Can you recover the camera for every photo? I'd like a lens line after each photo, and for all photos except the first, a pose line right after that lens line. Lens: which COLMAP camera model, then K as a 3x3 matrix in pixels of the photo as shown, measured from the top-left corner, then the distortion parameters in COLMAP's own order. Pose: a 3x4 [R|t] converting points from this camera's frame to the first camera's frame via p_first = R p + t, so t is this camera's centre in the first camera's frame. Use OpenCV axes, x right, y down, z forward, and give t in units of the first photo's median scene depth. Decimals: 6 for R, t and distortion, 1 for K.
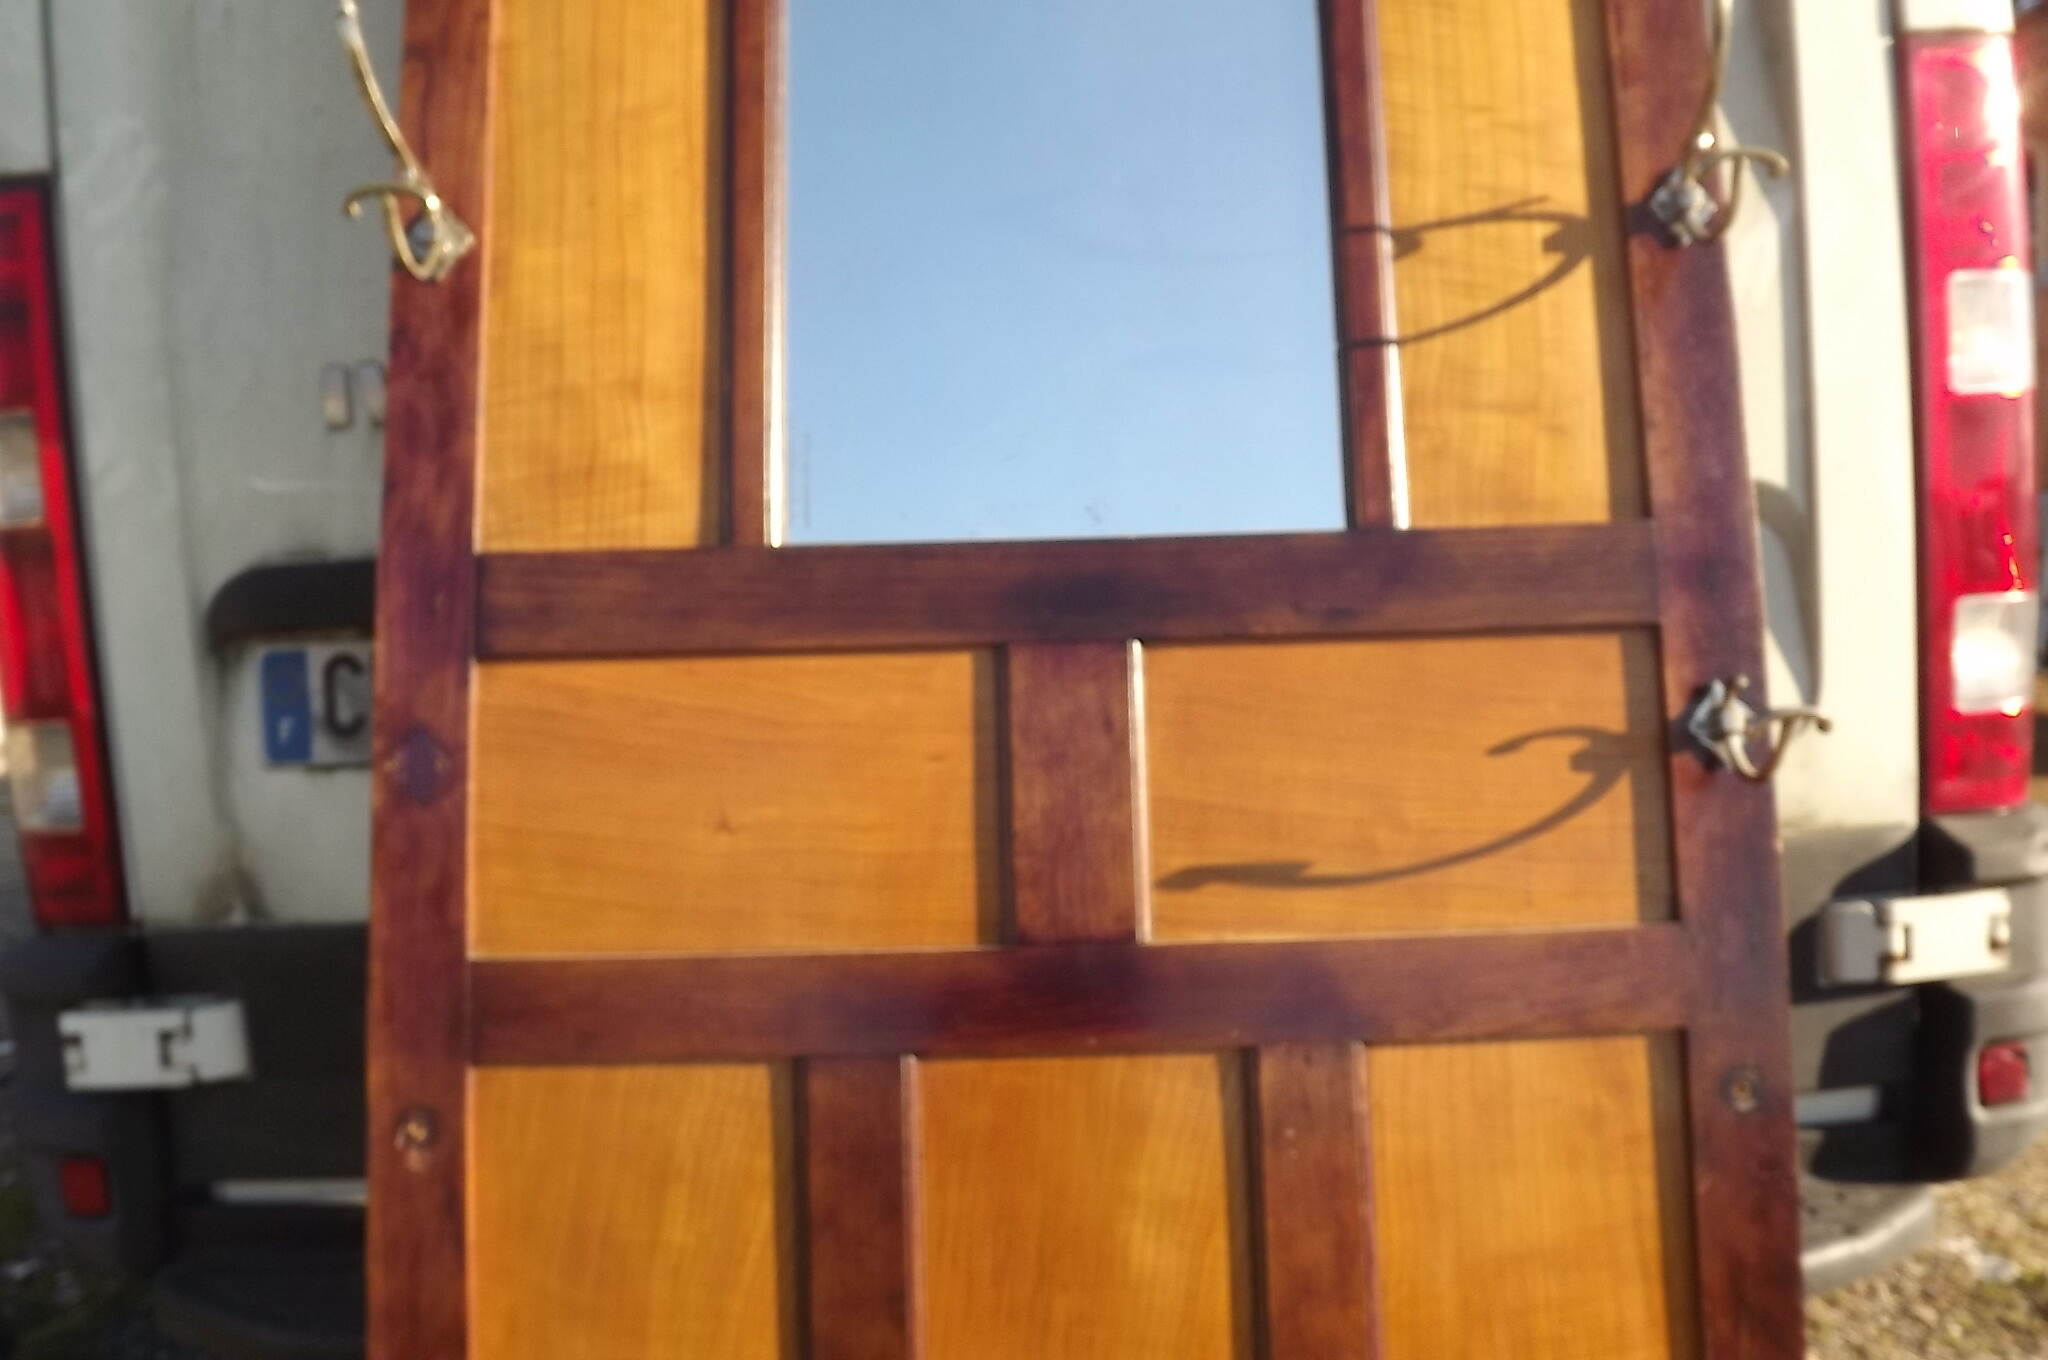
lens RADIAL K [[1463.4, 0, 1024.0], [0, 1463.4, 680.0], [0, 0, 1]] dist [-0.046148, 0.006995]
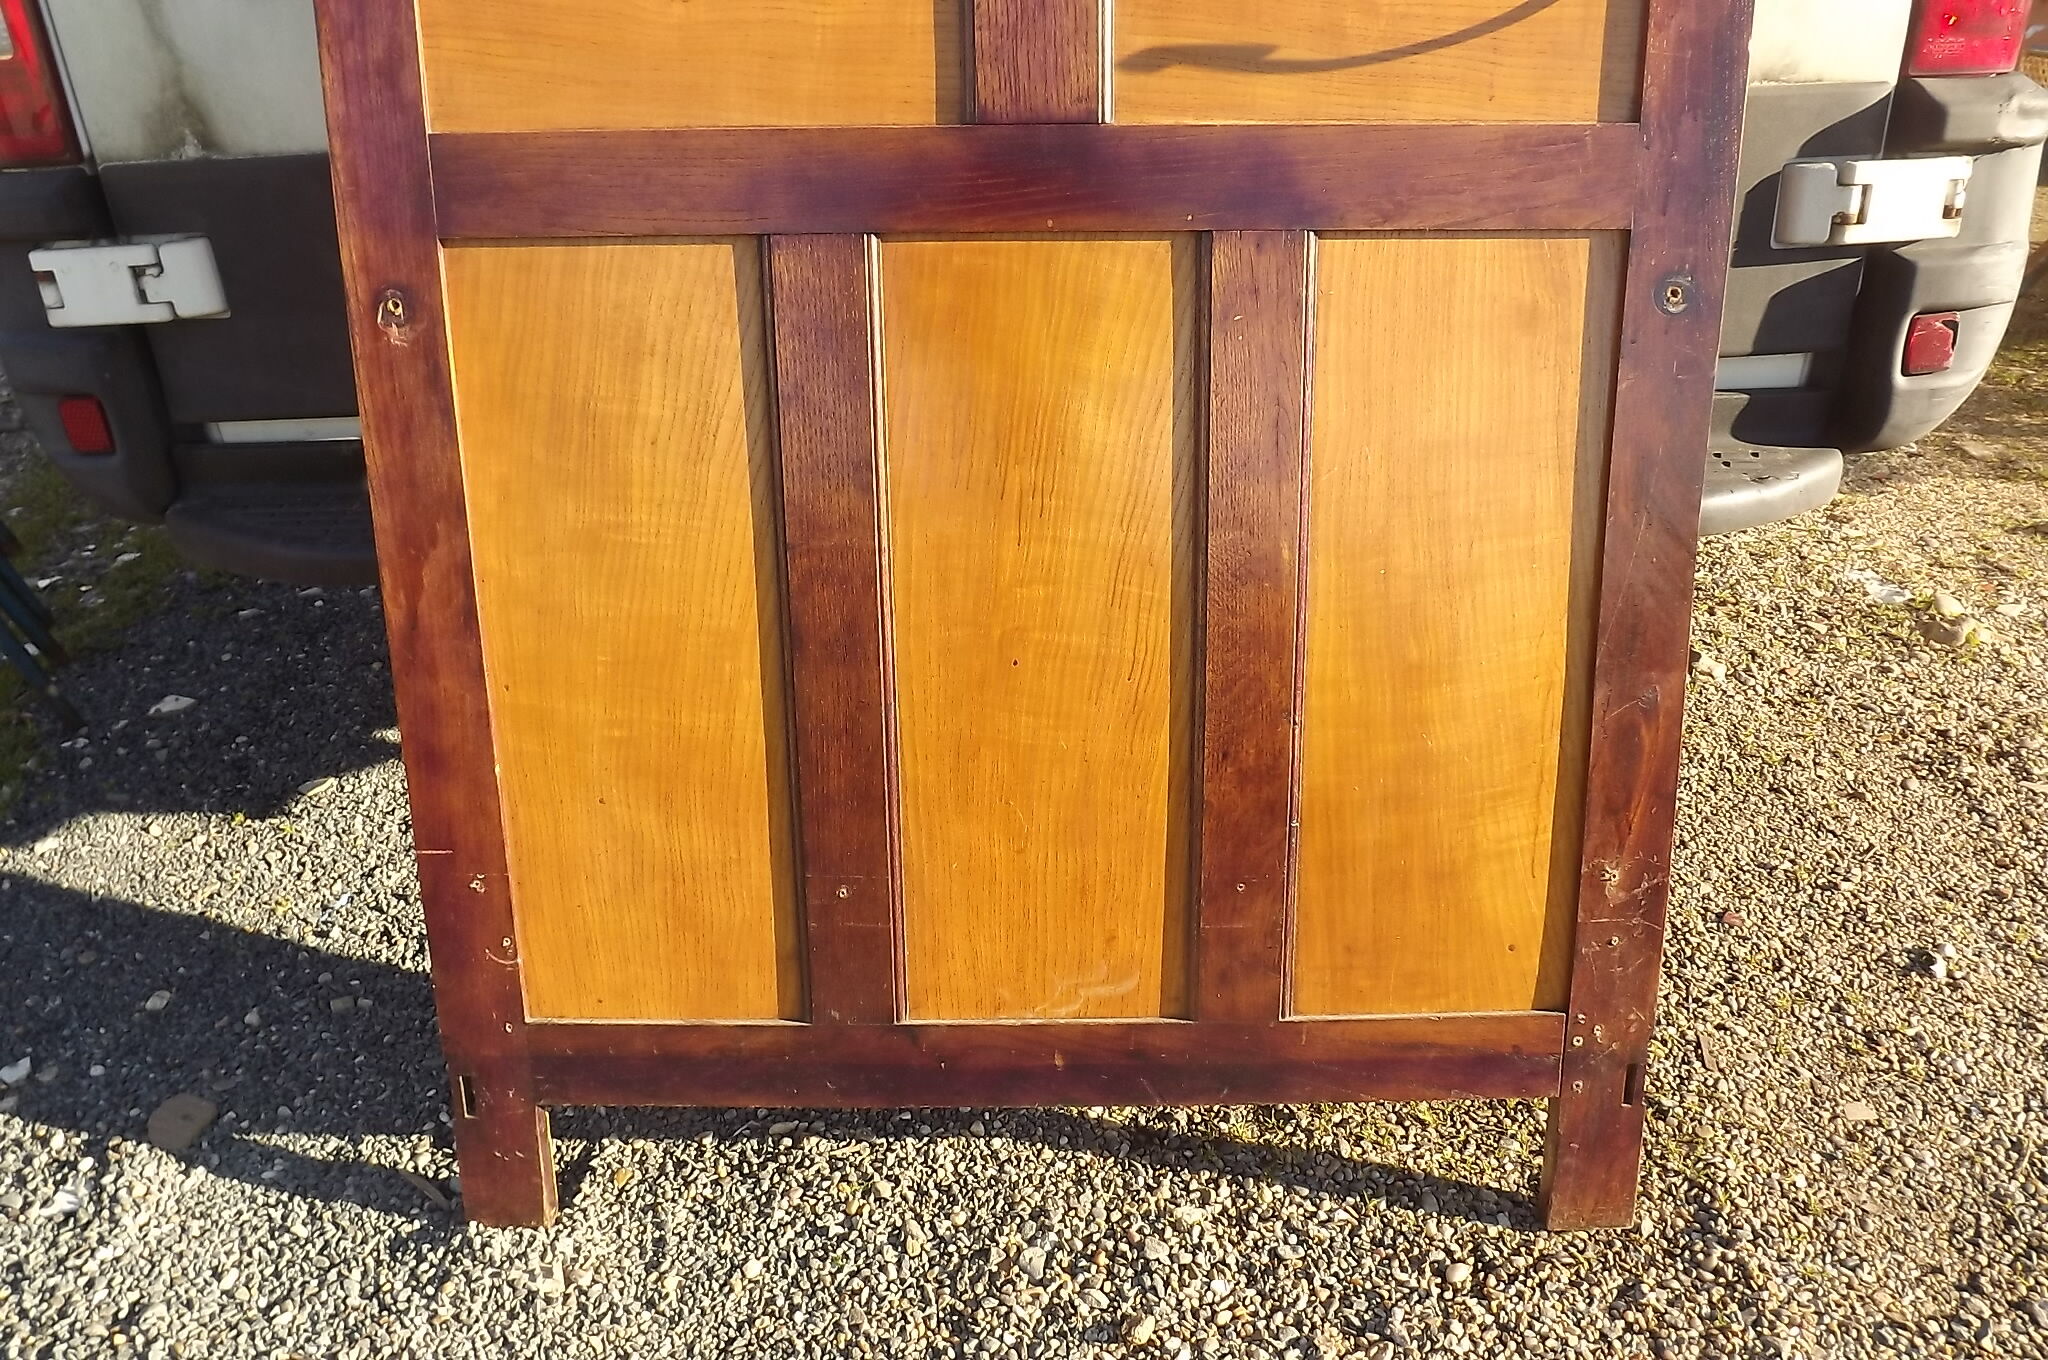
lens RADIAL K [[1463.4, 0, 1024.0], [0, 1463.4, 680.0], [0, 0, 1]] dist [-0.046148, 0.006995]
pose [[0.999787, 0.010633, 0.017683, 0.013719], [-0.016233, 0.934360, 0.355961, 0.180931], [-0.012737, -0.356172, 0.934334, -0.065034]]
